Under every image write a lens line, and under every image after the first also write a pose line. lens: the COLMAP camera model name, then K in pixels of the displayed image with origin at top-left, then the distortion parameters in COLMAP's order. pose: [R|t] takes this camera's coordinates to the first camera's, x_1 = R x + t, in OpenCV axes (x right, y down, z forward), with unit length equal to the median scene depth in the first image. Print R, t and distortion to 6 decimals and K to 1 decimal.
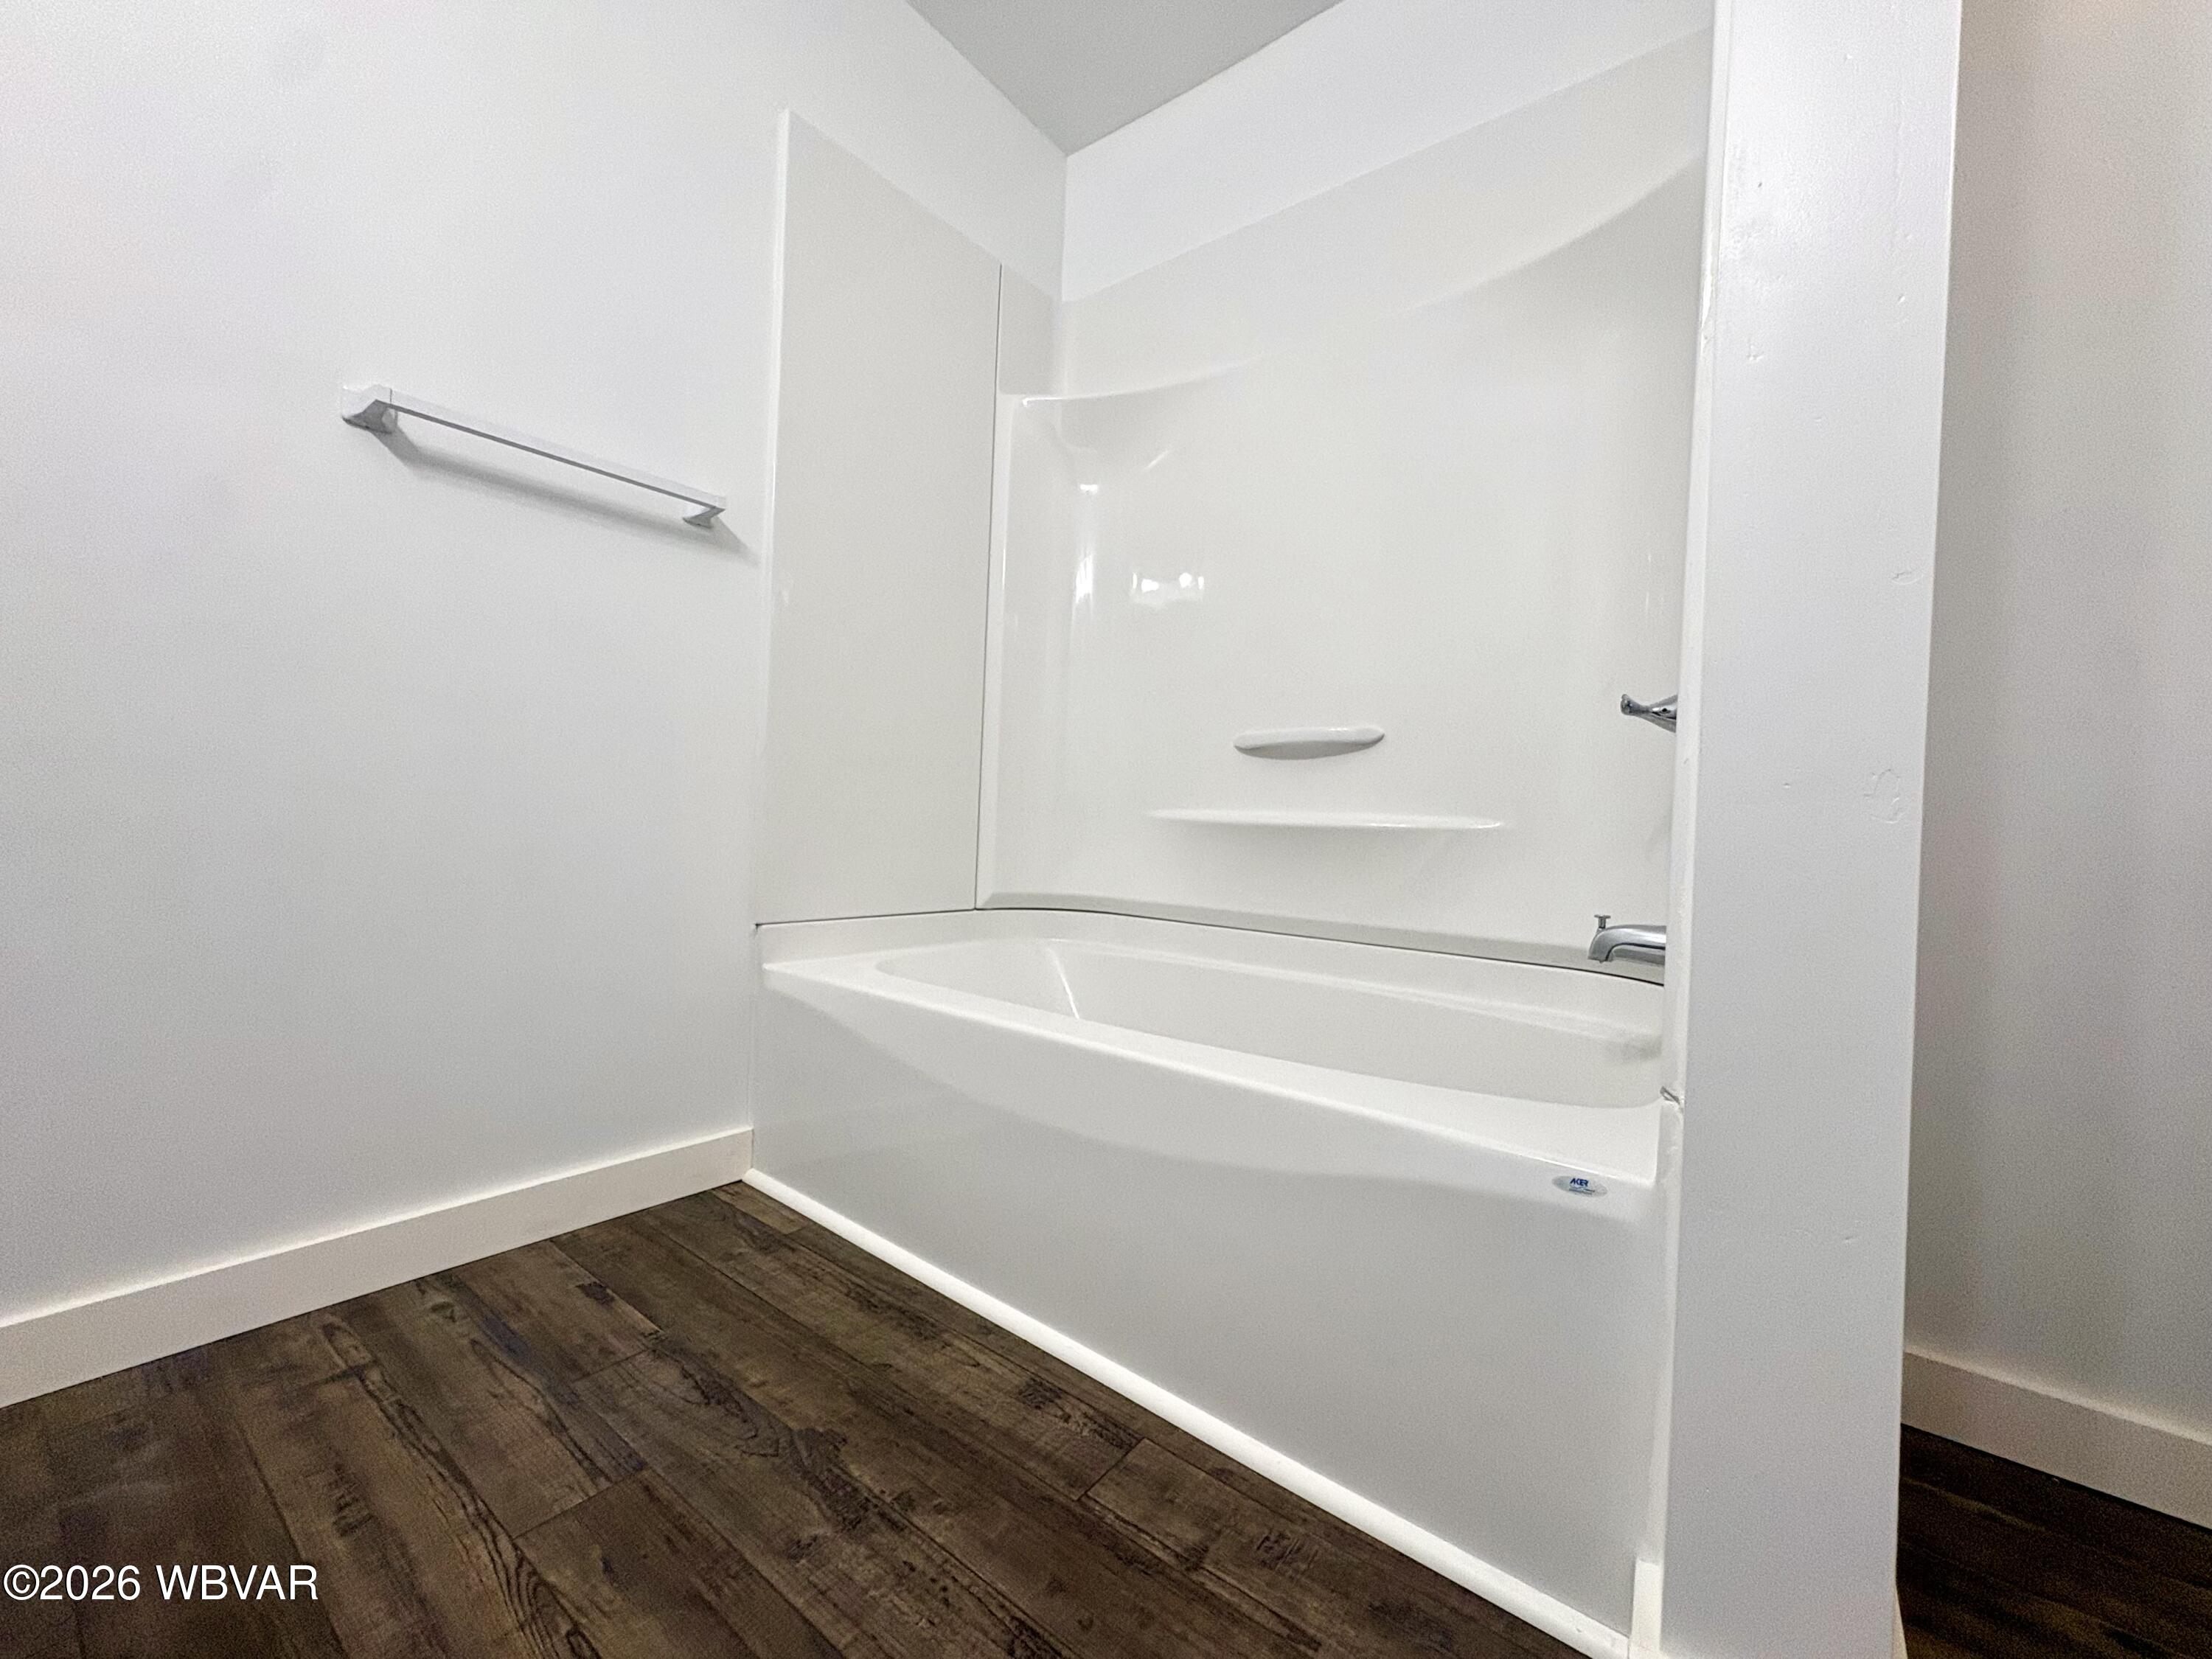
lens RADIAL K [[883.3, 0, 1102.1], [0, 883.3, 827.7], [0, 0, 1]] dist [0.000315, -0.000423]
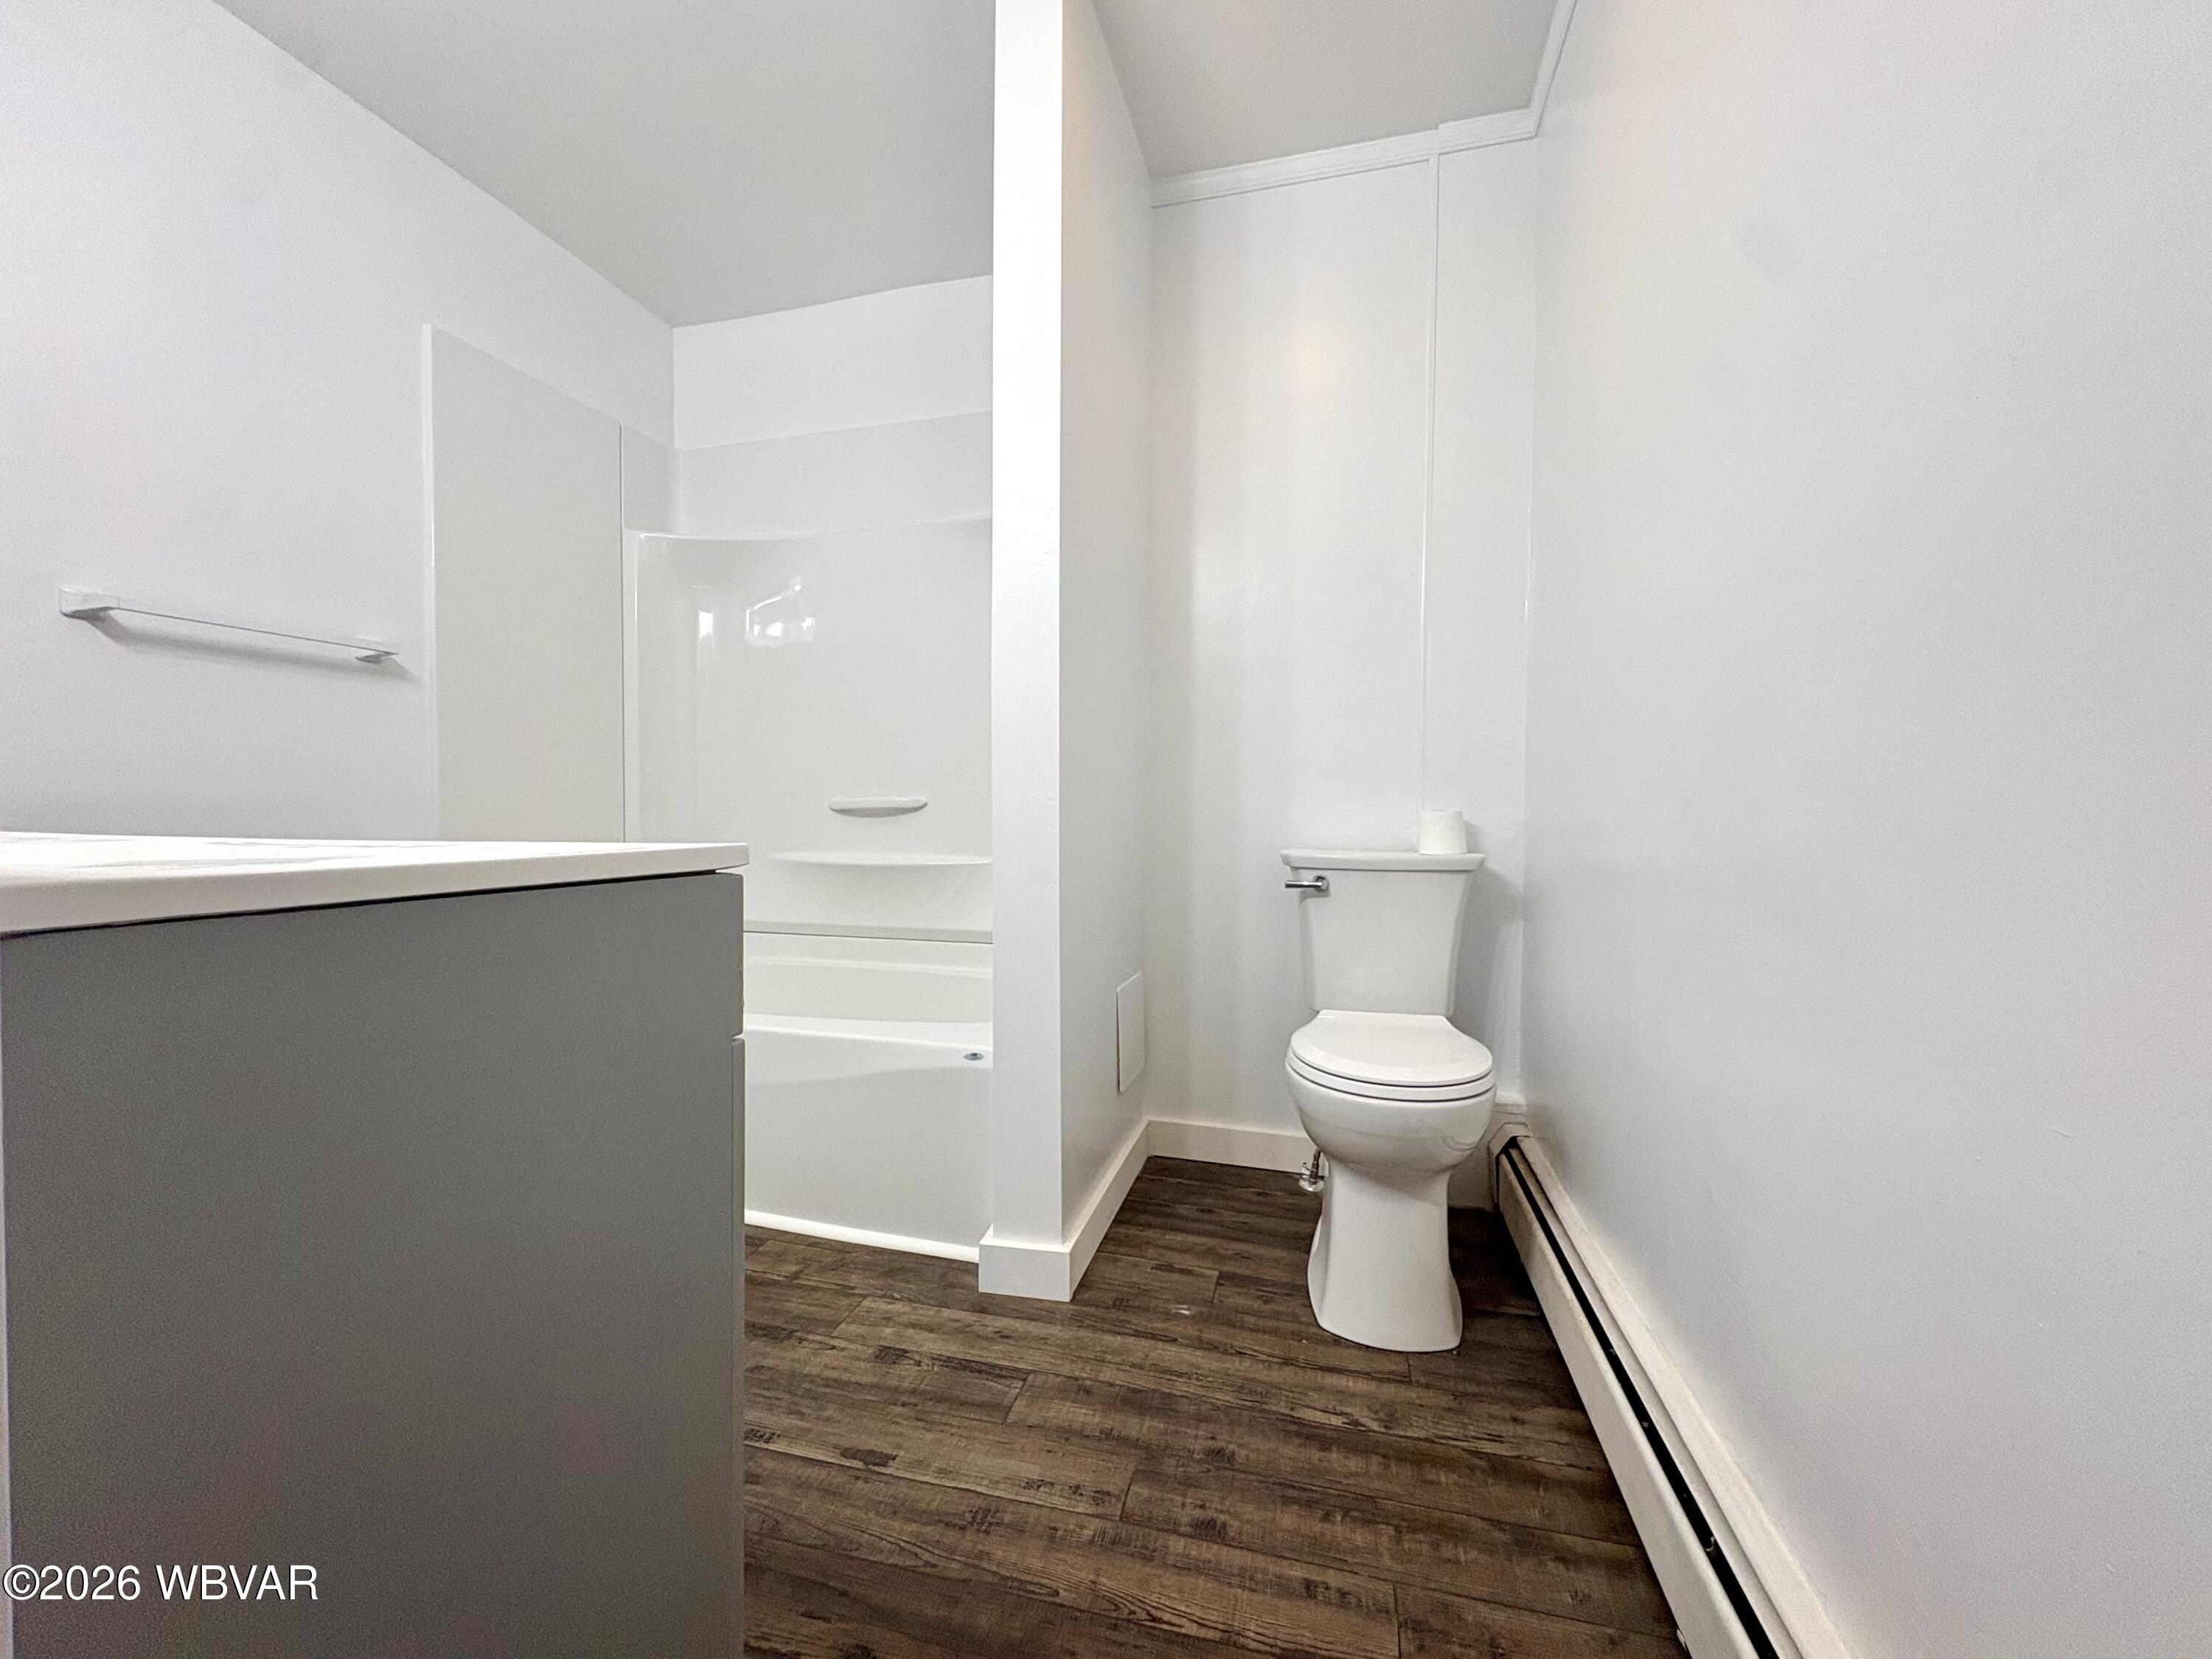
lens RADIAL K [[883.3, 0, 1102.1], [0, 883.3, 827.7], [0, 0, 1]] dist [0.000315, -0.000423]
pose [[0.924242, -0.048325, 0.378737, 0.021194], [0.039175, 0.998725, 0.031832, -0.108384], [-0.379793, -0.014583, 0.924957, -0.573256]]
